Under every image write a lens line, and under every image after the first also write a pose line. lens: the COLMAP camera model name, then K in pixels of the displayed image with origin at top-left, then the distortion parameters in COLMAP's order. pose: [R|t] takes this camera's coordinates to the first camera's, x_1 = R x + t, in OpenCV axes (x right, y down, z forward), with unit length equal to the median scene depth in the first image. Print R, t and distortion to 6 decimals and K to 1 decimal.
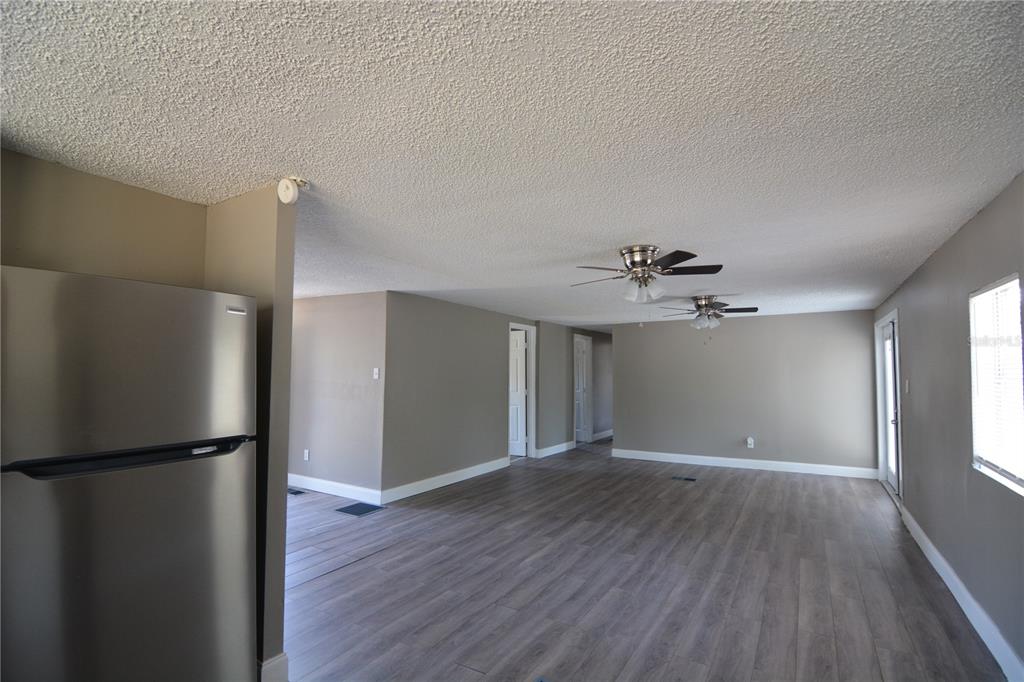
lens RADIAL K [[491.1, 0, 507.1], [0, 491.1, 345.2], [0, 0, 1]] dist [-0.015173, -0.005624]
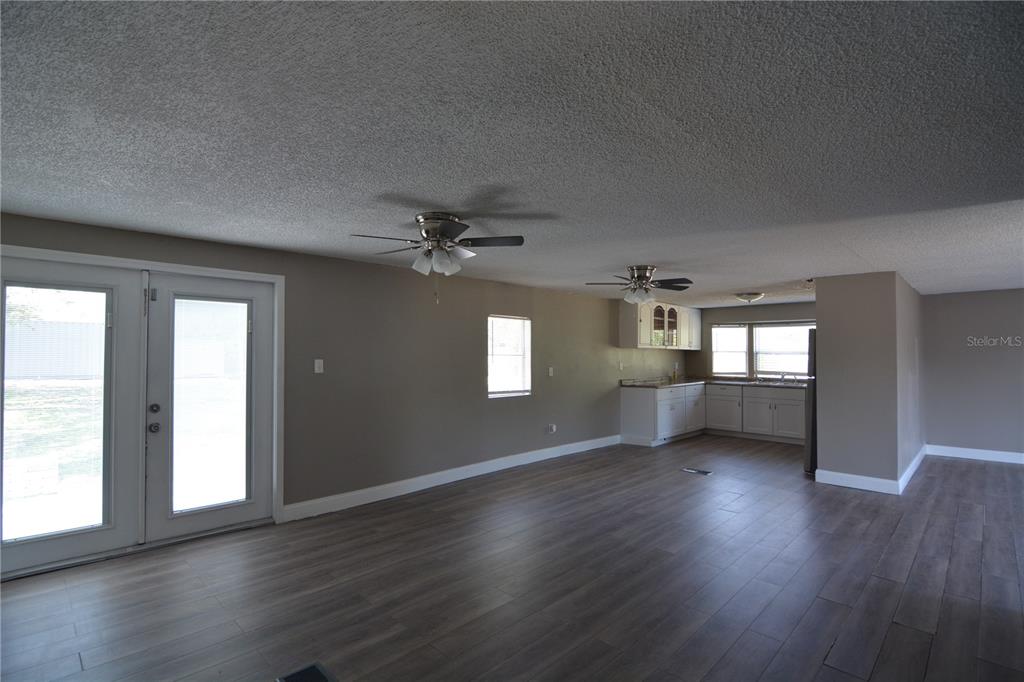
lens RADIAL K [[491.1, 0, 504.2], [0, 491.1, 345.5], [0, 0, 1]] dist [-0.015173, -0.005624]
pose [[-0.970943, -0.005054, 0.239256, 0.251718], [-0.020365, 0.997895, -0.061563, 0.100300], [-0.238442, -0.064646, -0.969003, 1.957488]]
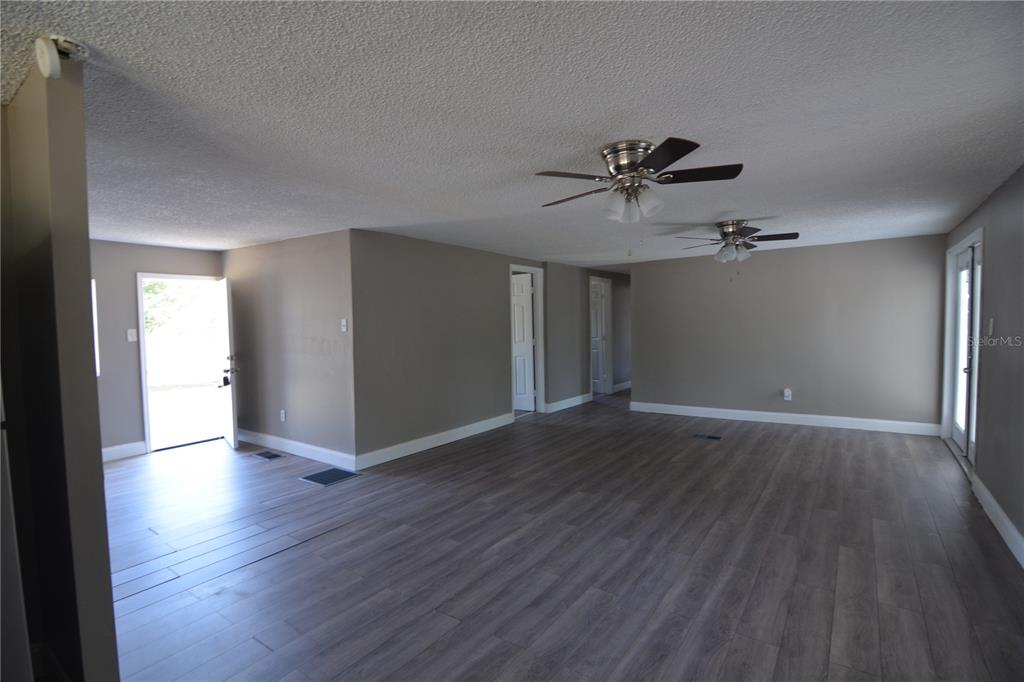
lens RADIAL K [[491.1, 0, 507.3], [0, 491.1, 346.8], [0, 0, 1]] dist [-0.015173, -0.005624]
pose [[0.996970, -0.020206, -0.075114, 0.111245], [0.028172, 0.993907, 0.106558, 0.012935], [0.072504, -0.108351, 0.991465, 0.181958]]
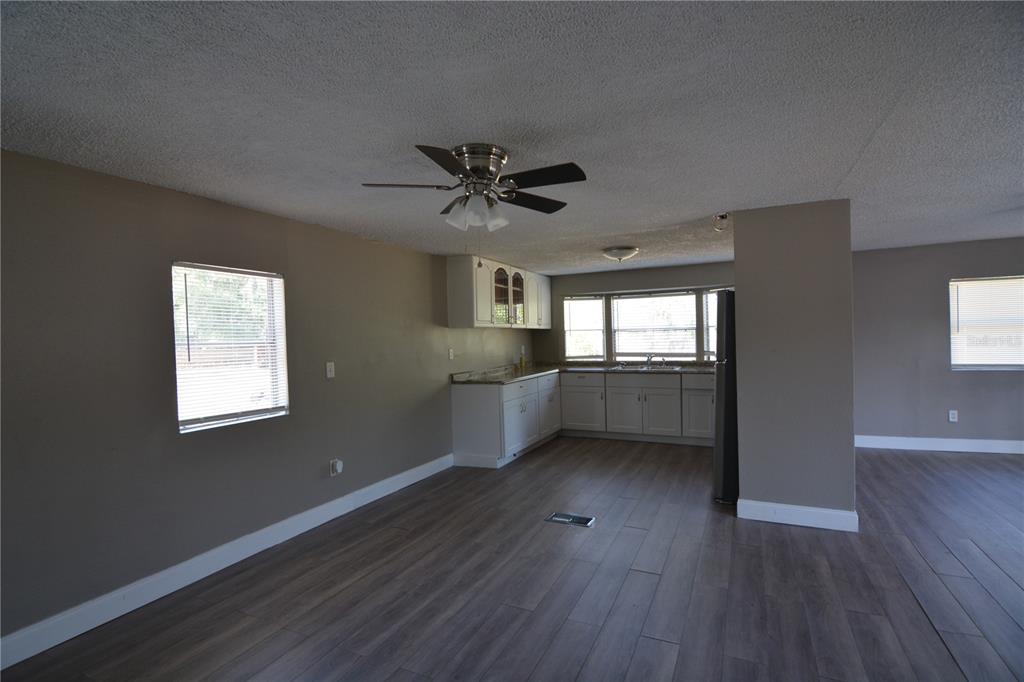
lens RADIAL K [[491.1, 0, 505.5], [0, 491.1, 337.8], [0, 0, 1]] dist [-0.015173, -0.005624]
pose [[-0.995674, 0.021054, -0.090500, 0.240192], [0.025320, 0.998609, -0.046250, 0.075381], [0.089401, -0.048341, -0.994822, 1.340178]]
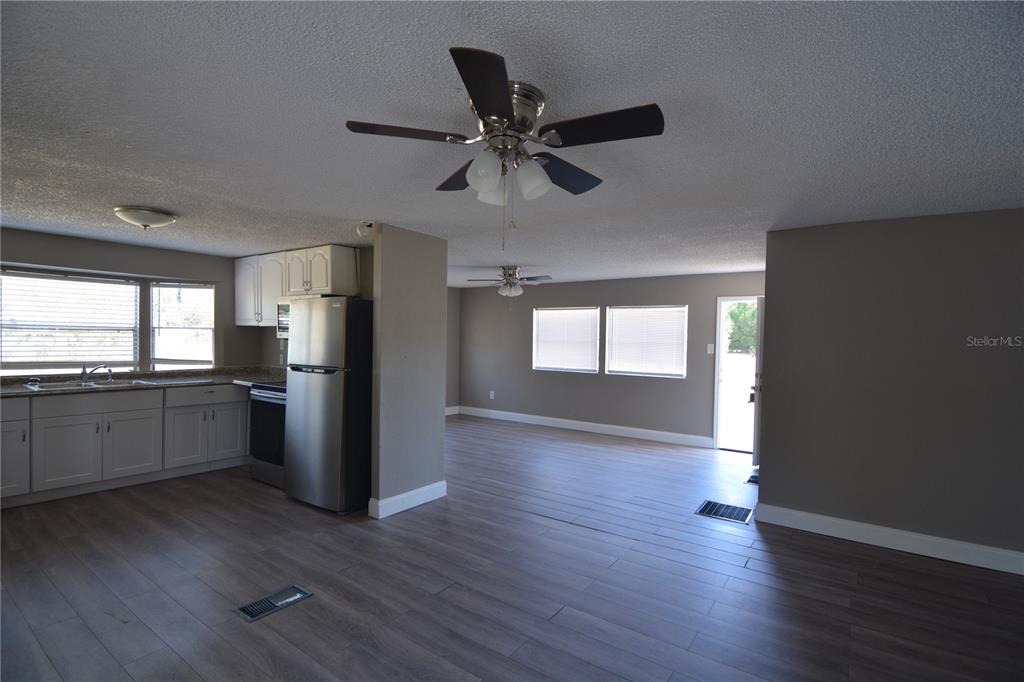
lens RADIAL K [[491.1, 0, 506.1], [0, 491.1, 344.6], [0, 0, 1]] dist [-0.015173, -0.005624]
pose [[-0.075276, 0.007483, -0.997135, 0.624752], [0.030666, 0.999516, 0.005186, 0.047985], [0.996691, -0.030188, -0.075469, 0.820315]]
